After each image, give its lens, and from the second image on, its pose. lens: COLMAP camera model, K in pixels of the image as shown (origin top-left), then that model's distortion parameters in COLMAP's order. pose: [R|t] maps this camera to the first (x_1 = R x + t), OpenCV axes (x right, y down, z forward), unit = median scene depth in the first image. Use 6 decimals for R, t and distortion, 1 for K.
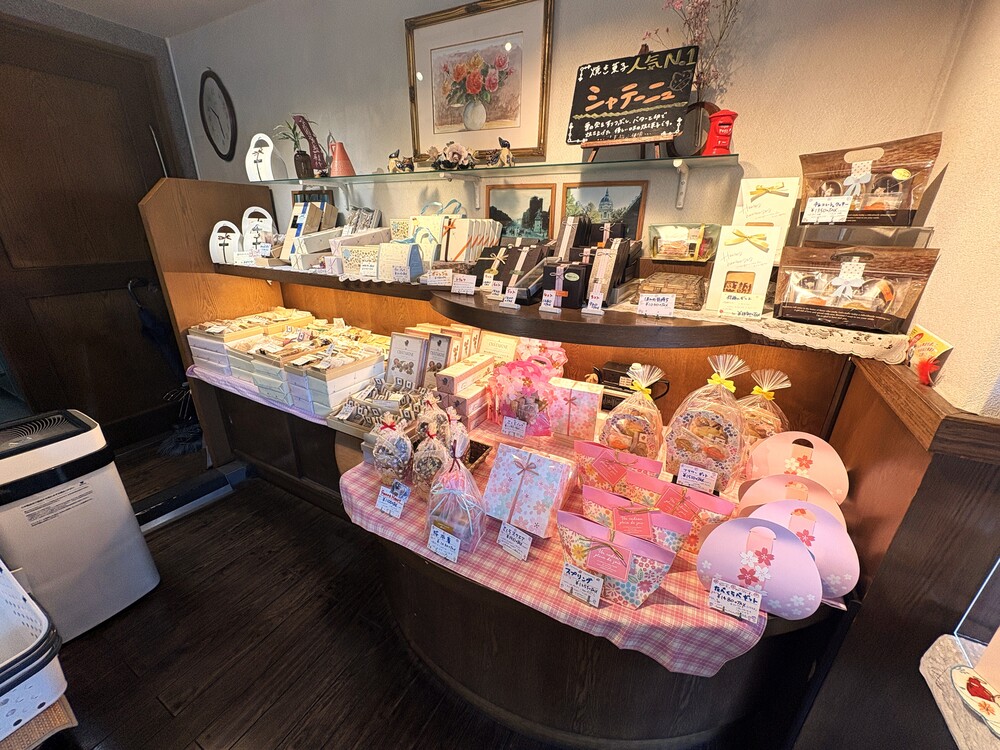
lens RADIAL K [[399.3, 0, 502.2], [0, 399.3, 377.1], [0, 0, 1]] dist [0.000783, -0.000894]
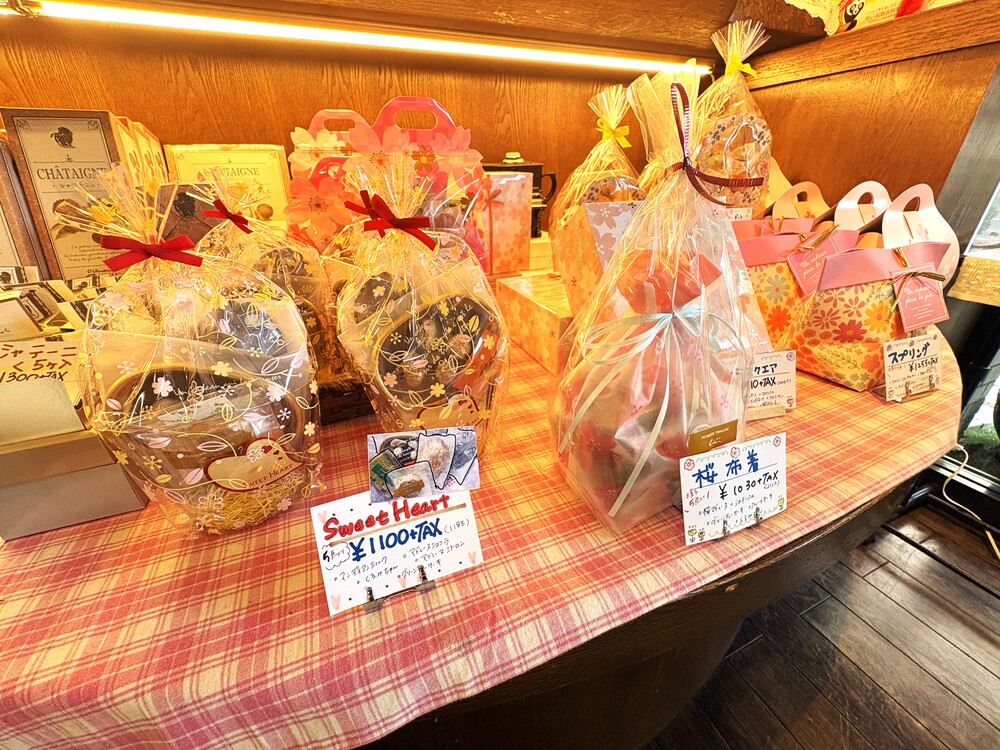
lens RADIAL K [[399.3, 0, 499.2], [0, 399.3, 376.7], [0, 0, 1]] dist [0.000783, -0.000894]
pose [[0.615043, -0.382452, 0.689531, -0.359697], [0.313143, 0.921047, 0.231549, 0.198751], [-0.723646, 0.073509, 0.686245, 0.801763]]
